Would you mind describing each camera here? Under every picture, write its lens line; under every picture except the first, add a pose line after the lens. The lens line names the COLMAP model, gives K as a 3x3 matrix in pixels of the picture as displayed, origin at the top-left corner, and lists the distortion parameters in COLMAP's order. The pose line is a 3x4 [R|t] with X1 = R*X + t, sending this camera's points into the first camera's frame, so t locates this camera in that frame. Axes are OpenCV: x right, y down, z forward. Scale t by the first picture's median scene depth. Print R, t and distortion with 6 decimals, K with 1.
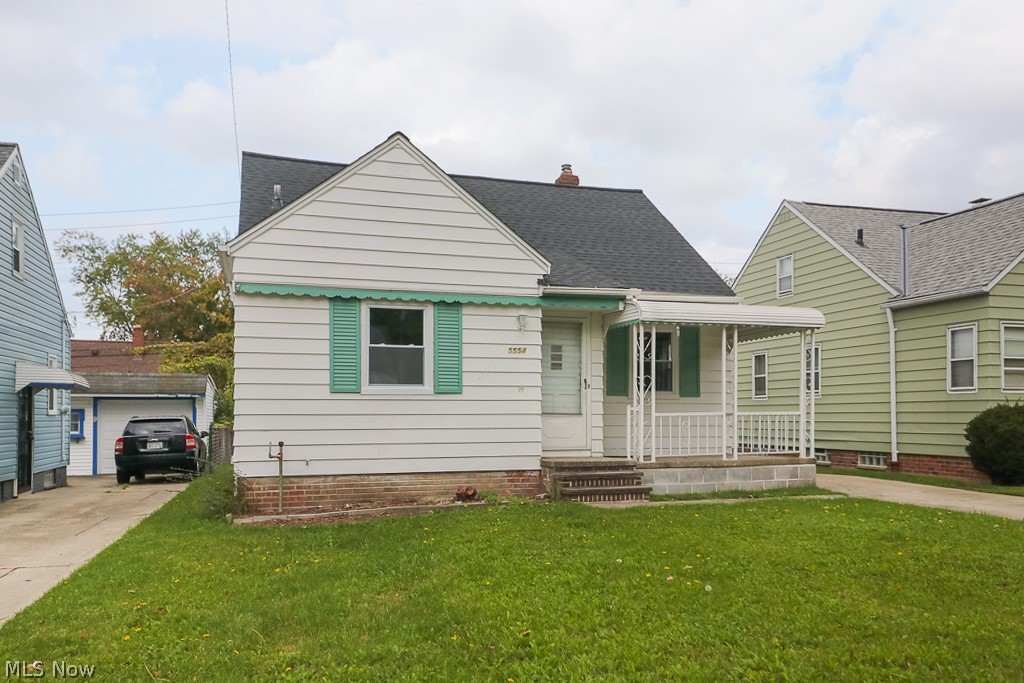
lens RADIAL K [[783.9, 0, 515.7], [0, 783.9, 369.6], [0, 0, 1]] dist [0.047307, -0.003121]
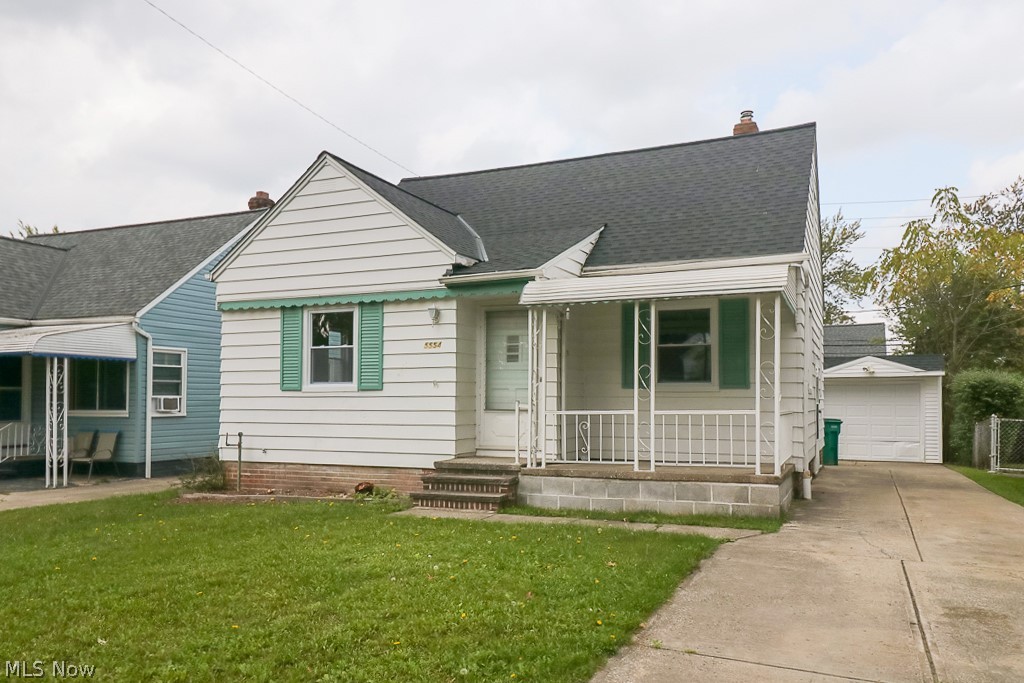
lens RADIAL K [[783.3, 0, 512.0], [0, 783.3, 341.5], [0, 0, 1]] dist [0.041268, 0.000301]
pose [[0.748769, -0.047266, -0.661143, 0.723521], [0.036660, 0.998881, -0.029892, 0.003890], [0.661816, -0.001855, 0.749664, 0.338086]]
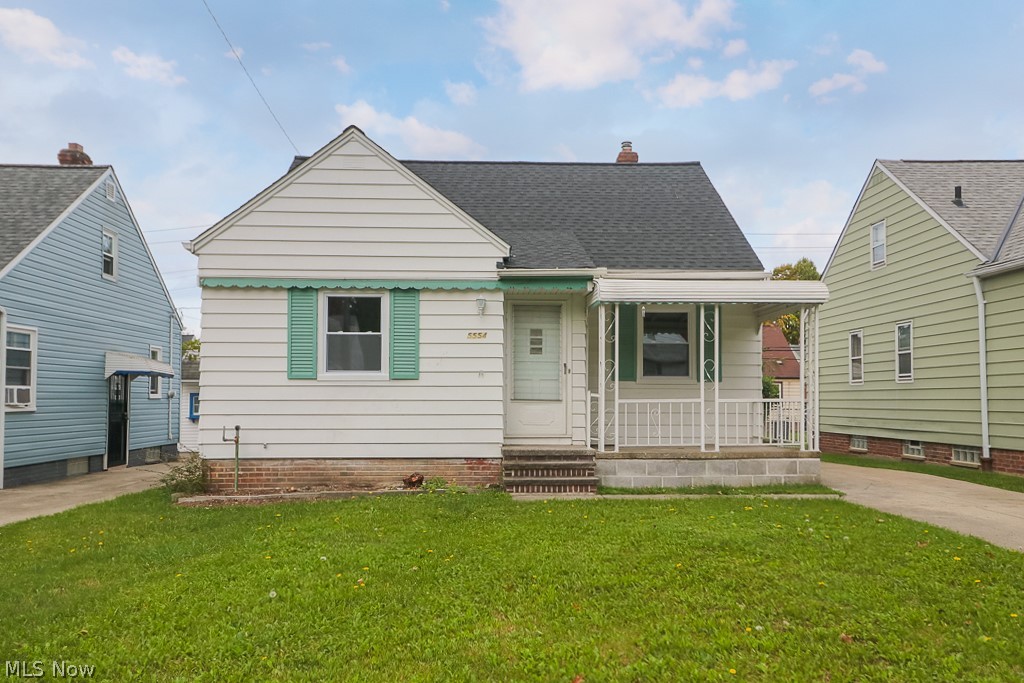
lens RADIAL K [[768.7, 0, 512.0], [0, 768.7, 341.5], [0, 0, 1]] dist [0.048623, 0.002654]
pose [[0.964292, -0.016309, -0.264339, 0.300538], [0.012098, 0.999773, -0.017548, 0.000697], [0.264565, 0.013723, 0.964270, 0.082601]]
